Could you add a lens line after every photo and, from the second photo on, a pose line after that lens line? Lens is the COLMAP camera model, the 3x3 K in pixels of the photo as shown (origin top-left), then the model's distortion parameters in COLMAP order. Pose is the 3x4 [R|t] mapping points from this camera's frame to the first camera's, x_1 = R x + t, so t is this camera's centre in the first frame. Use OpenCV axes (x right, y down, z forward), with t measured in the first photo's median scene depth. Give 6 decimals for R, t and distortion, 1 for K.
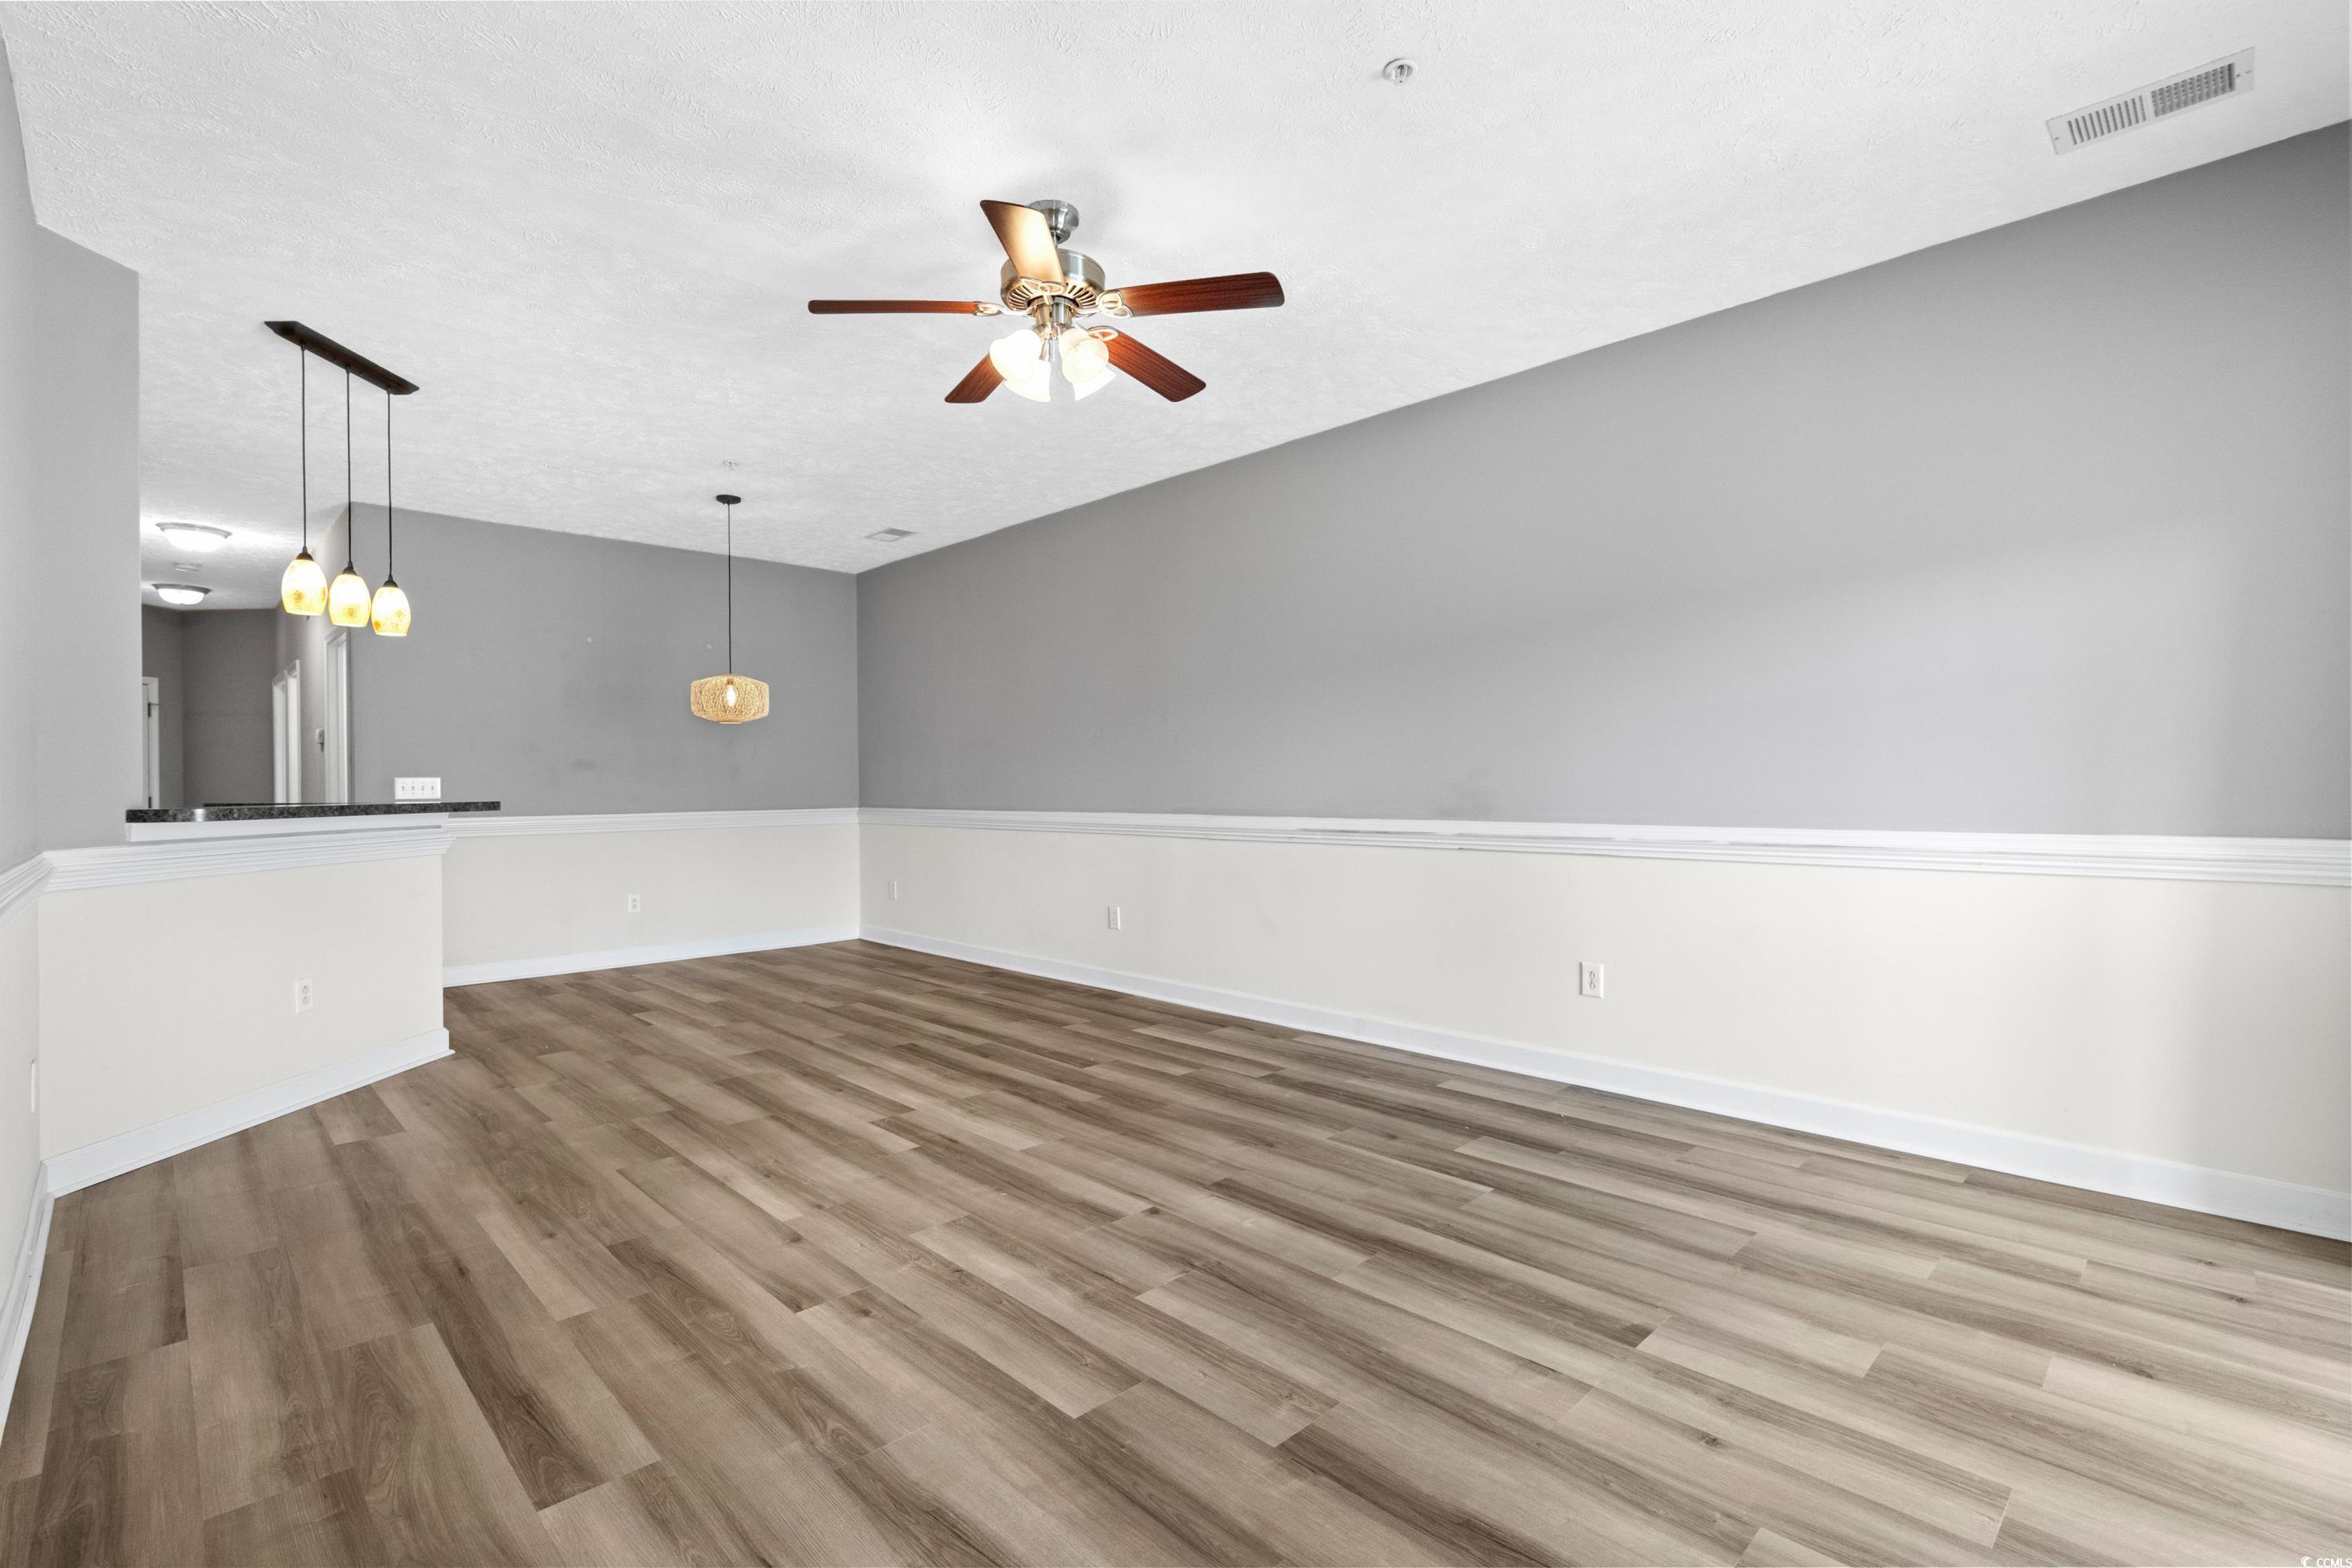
lens RADIAL K [[1060.7, 0, 1163.3], [0, 1060.7, 778.0], [0, 0, 1]] dist [0.000948, 0.000058]
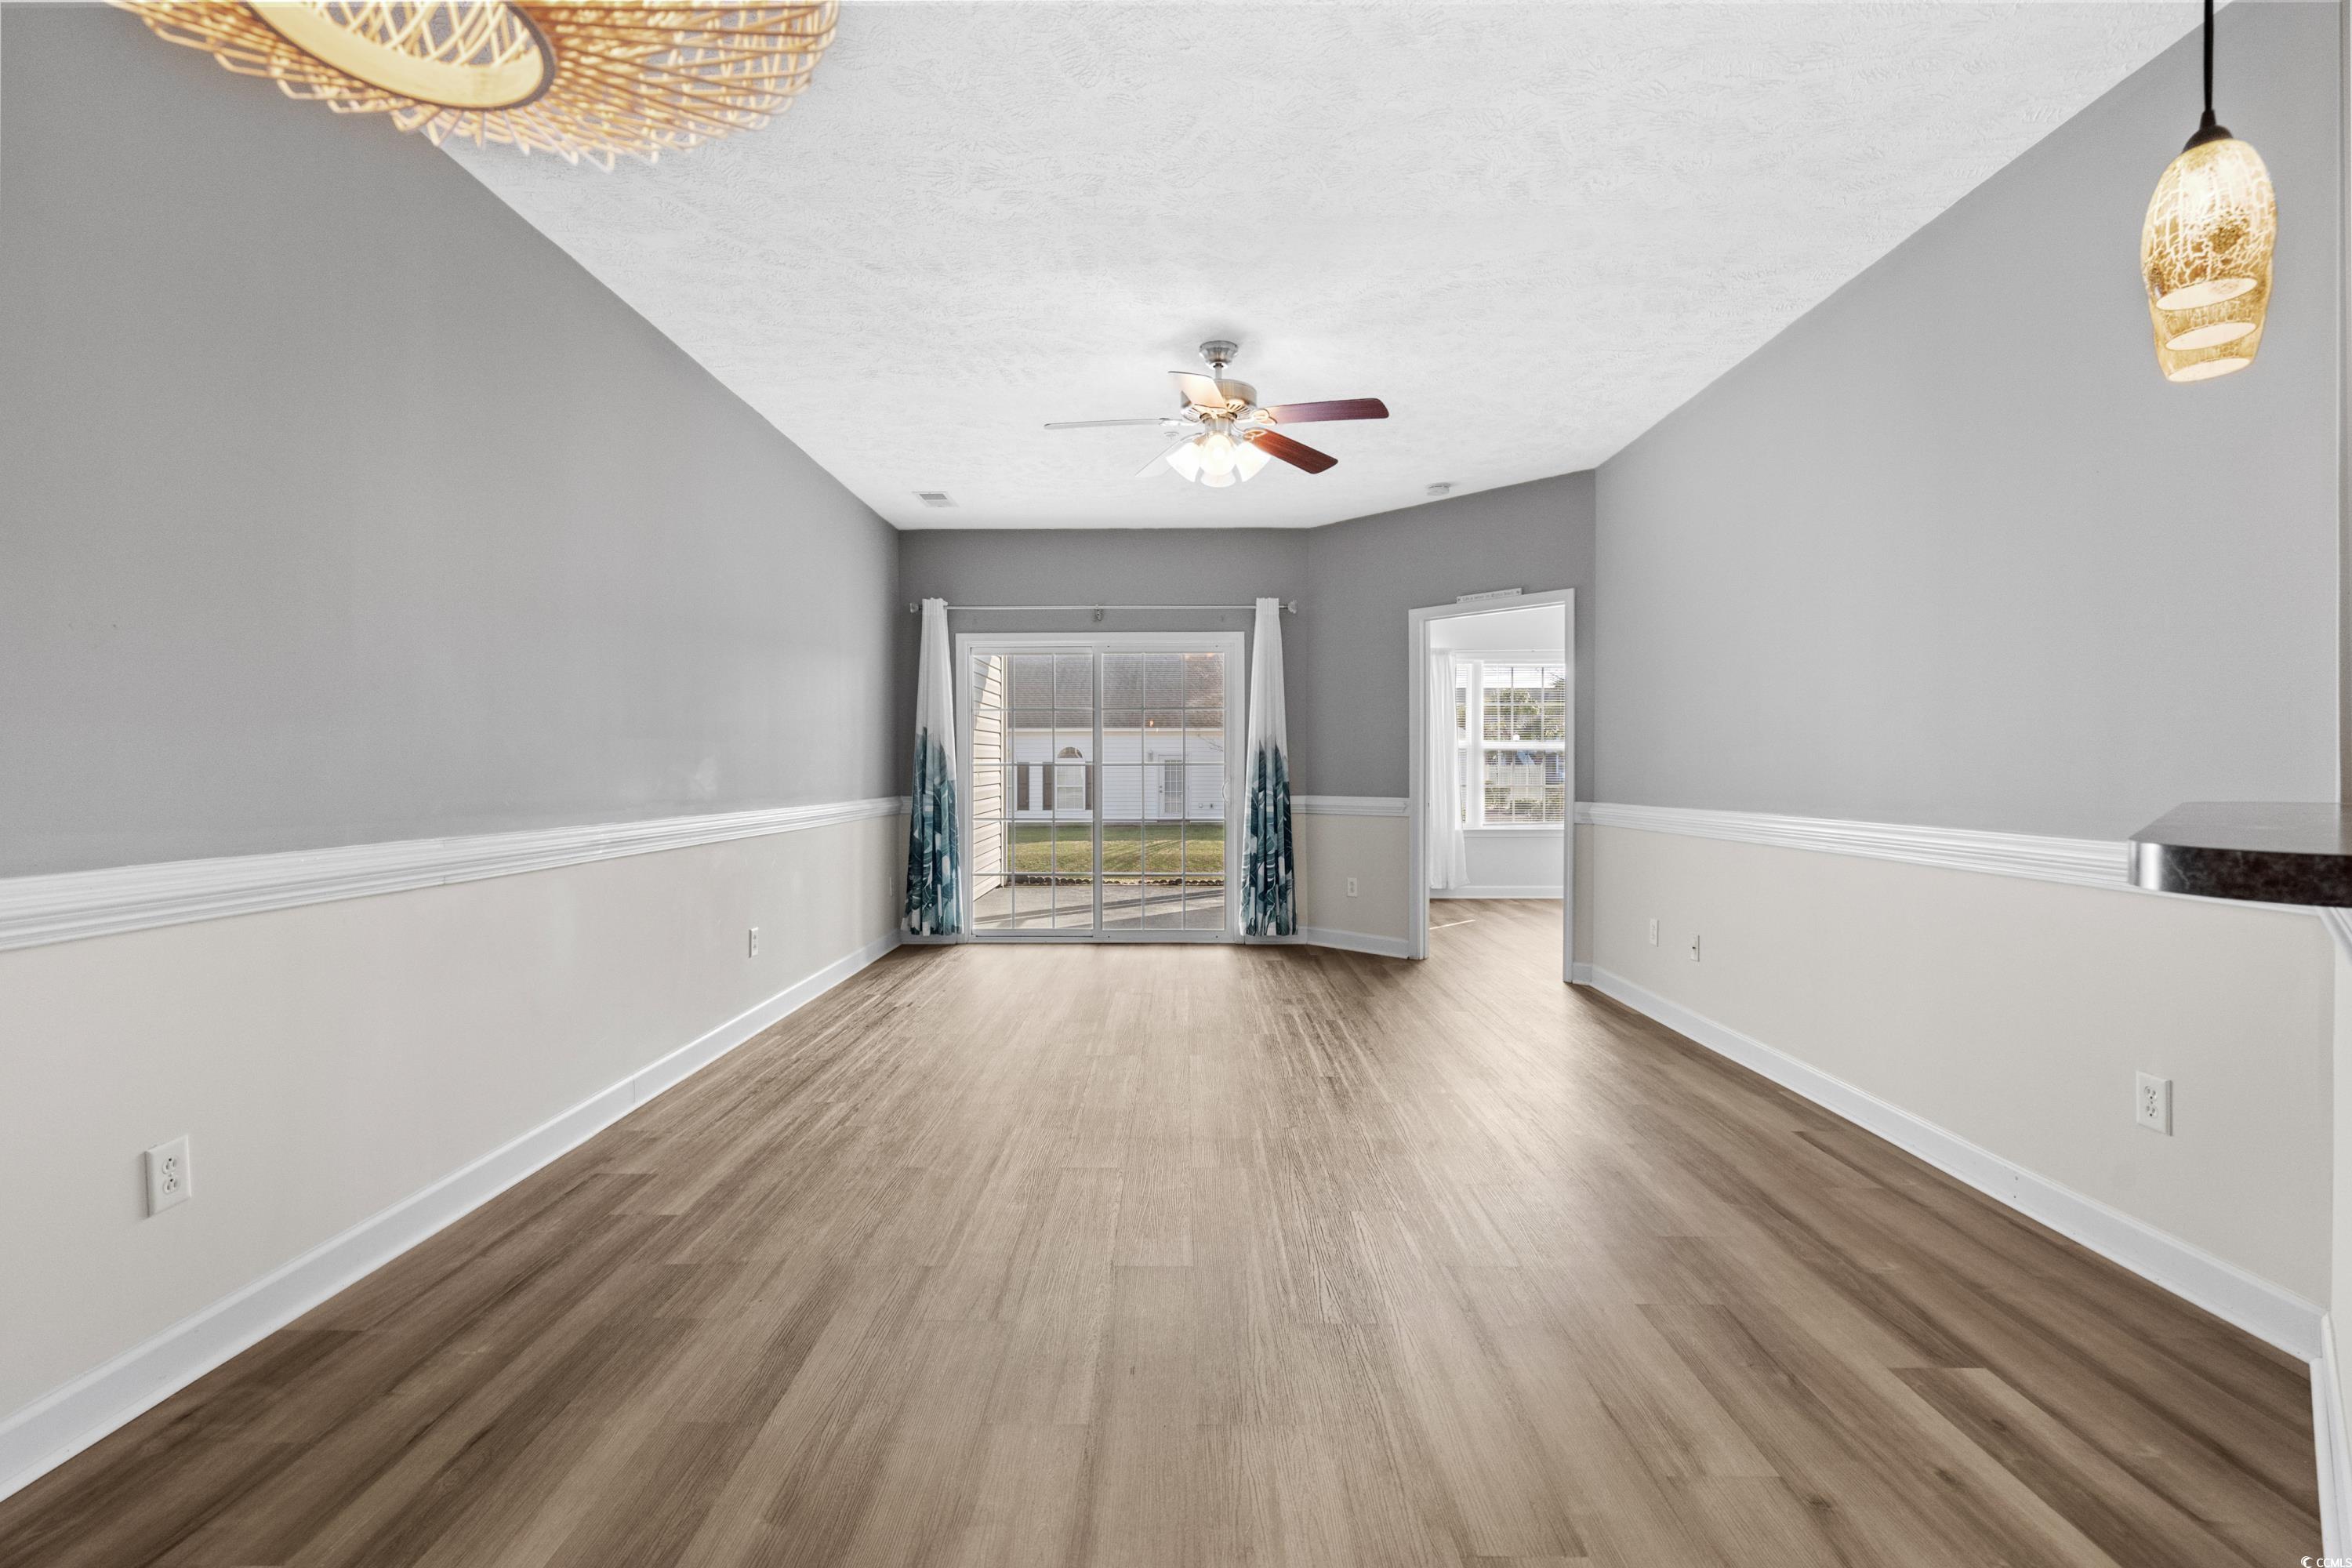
lens RADIAL K [[1060.7, 0, 1163.3], [0, 1060.7, 778.0], [0, 0, 1]] dist [0.000948, 0.000058]
pose [[-0.708722, 0.003435, 0.705479, -0.972589], [0.003659, 0.999993, -0.001193, 0.015944], [-0.705478, 0.001736, -0.708730, 1.941644]]
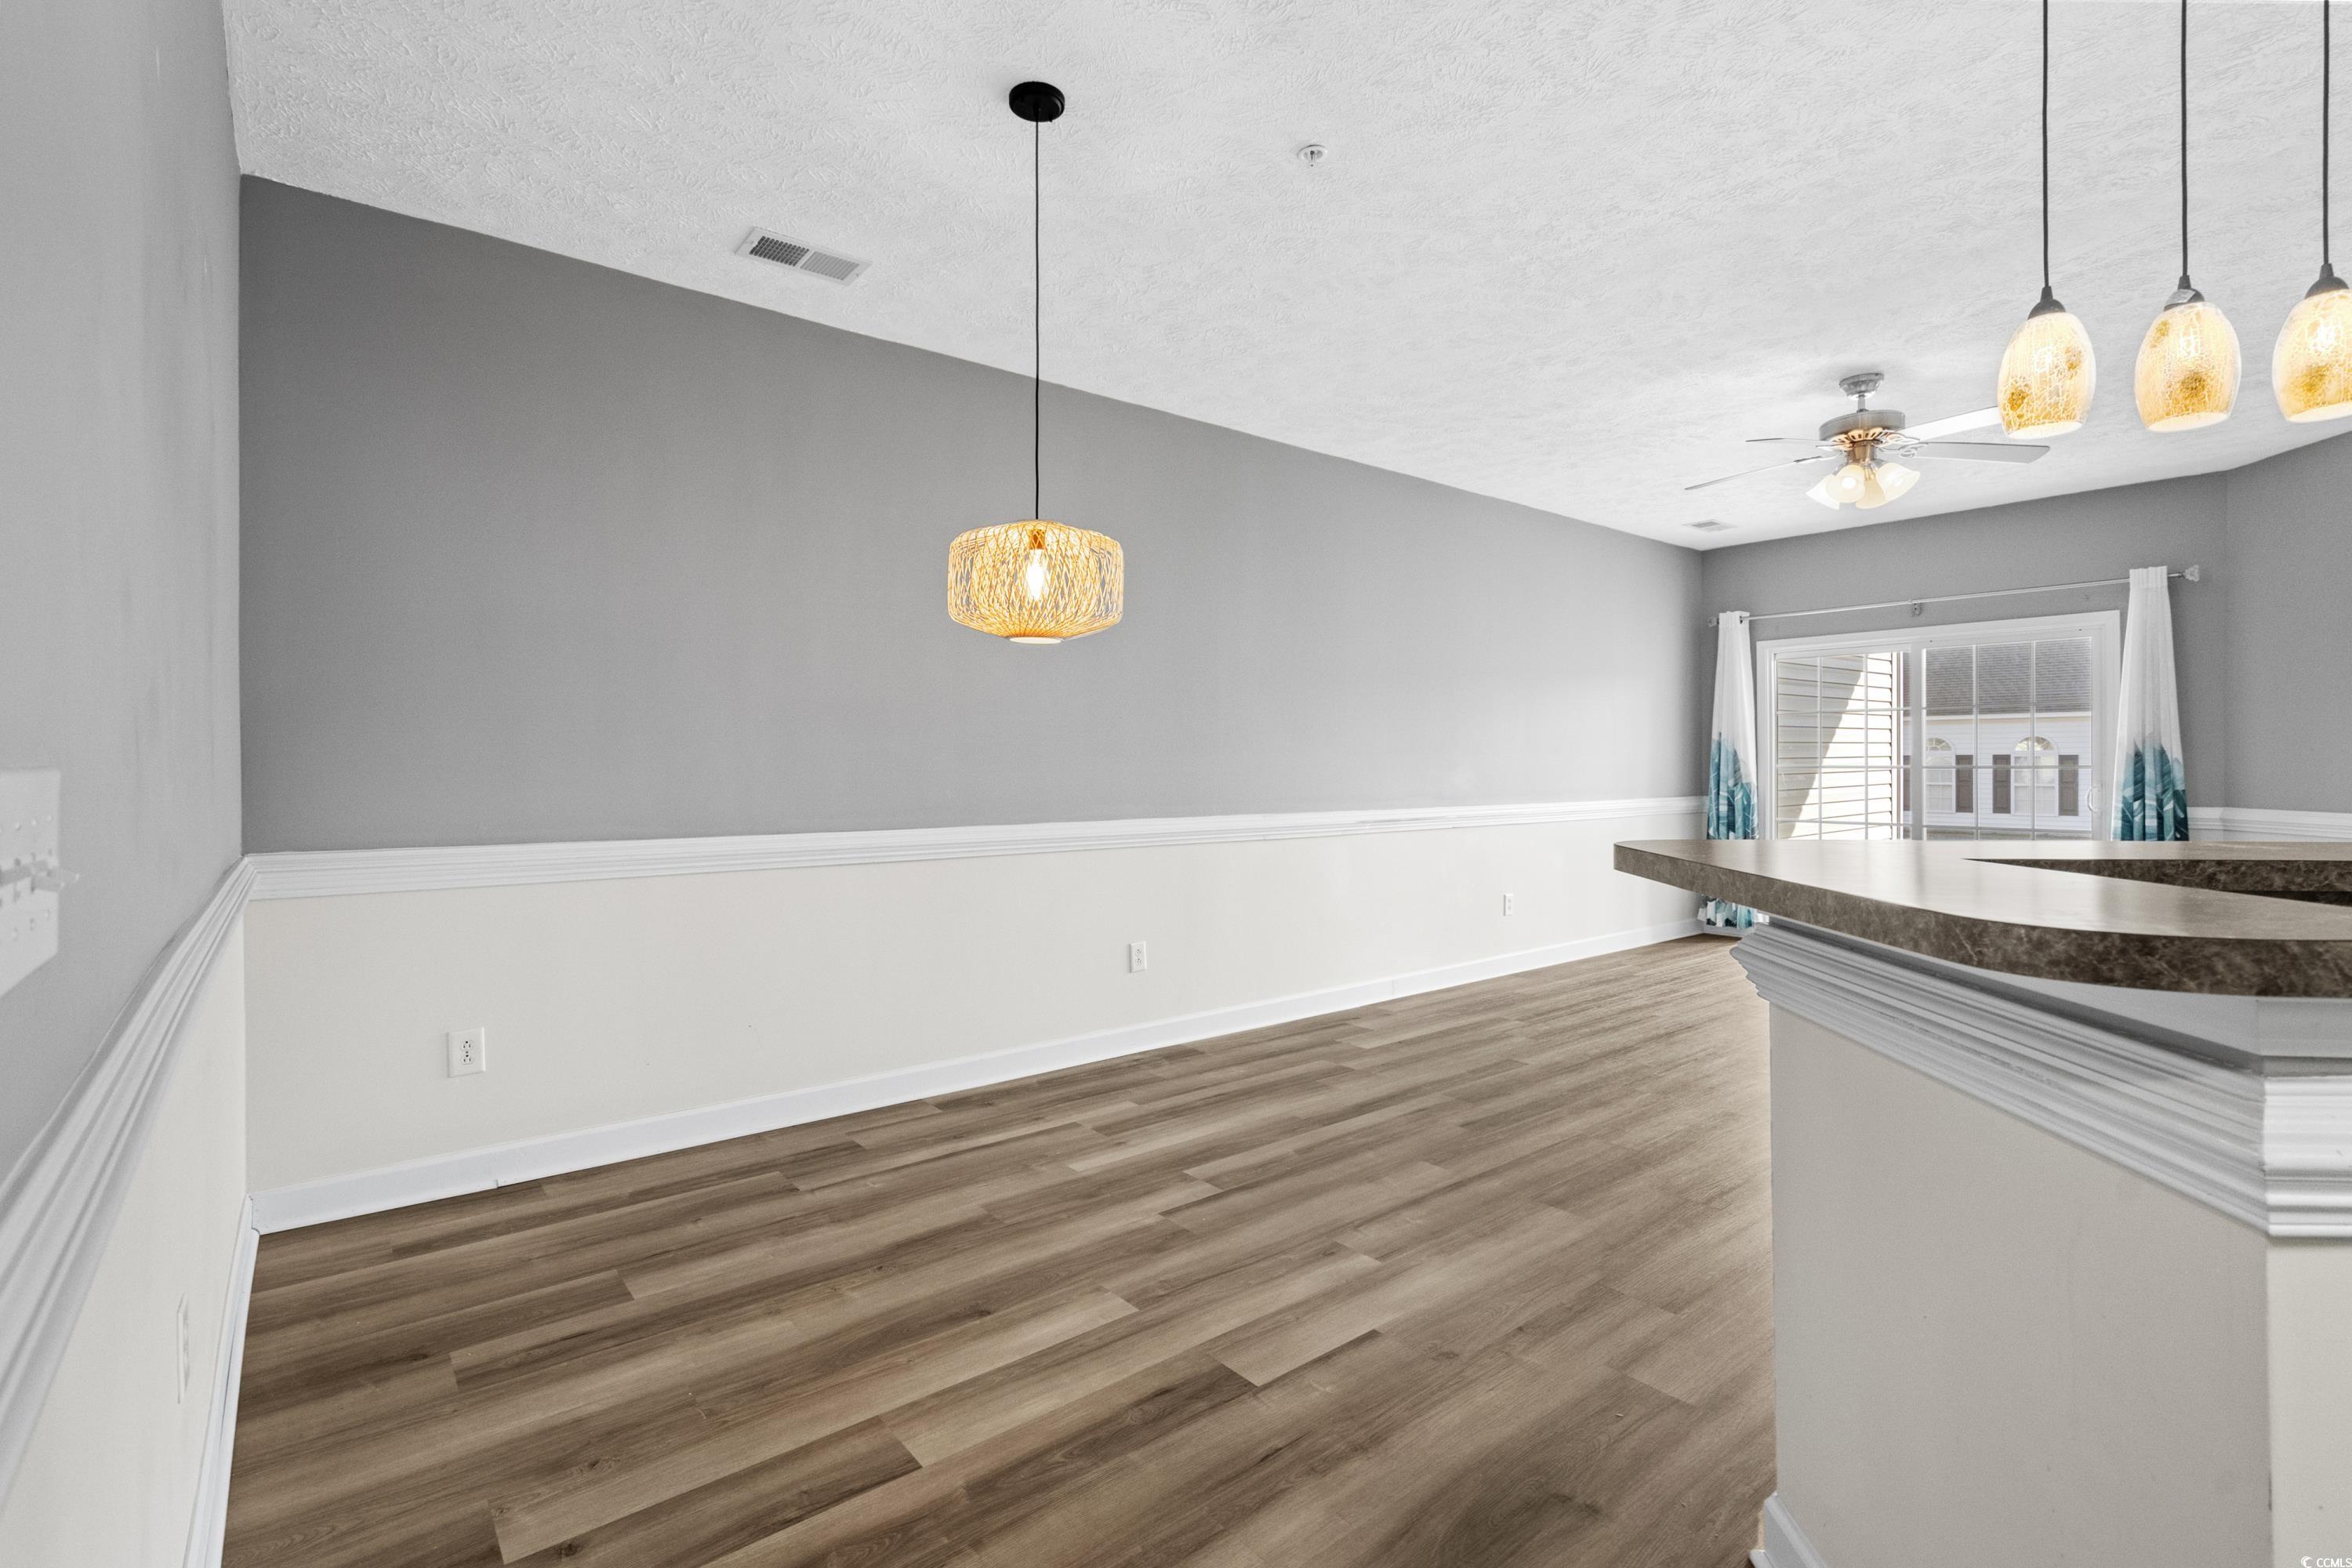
lens RADIAL K [[1070.8, 0, 1168.6], [0, 1070.8, 758.8], [0, 0, 1]] dist [-0.001829, 0.000457]
pose [[0.087517, 0.013246, 0.996075, -1.559594], [-0.004117, 0.999908, -0.012935, 0.000279], [-0.996155, -0.002968, 0.087564, 1.740492]]
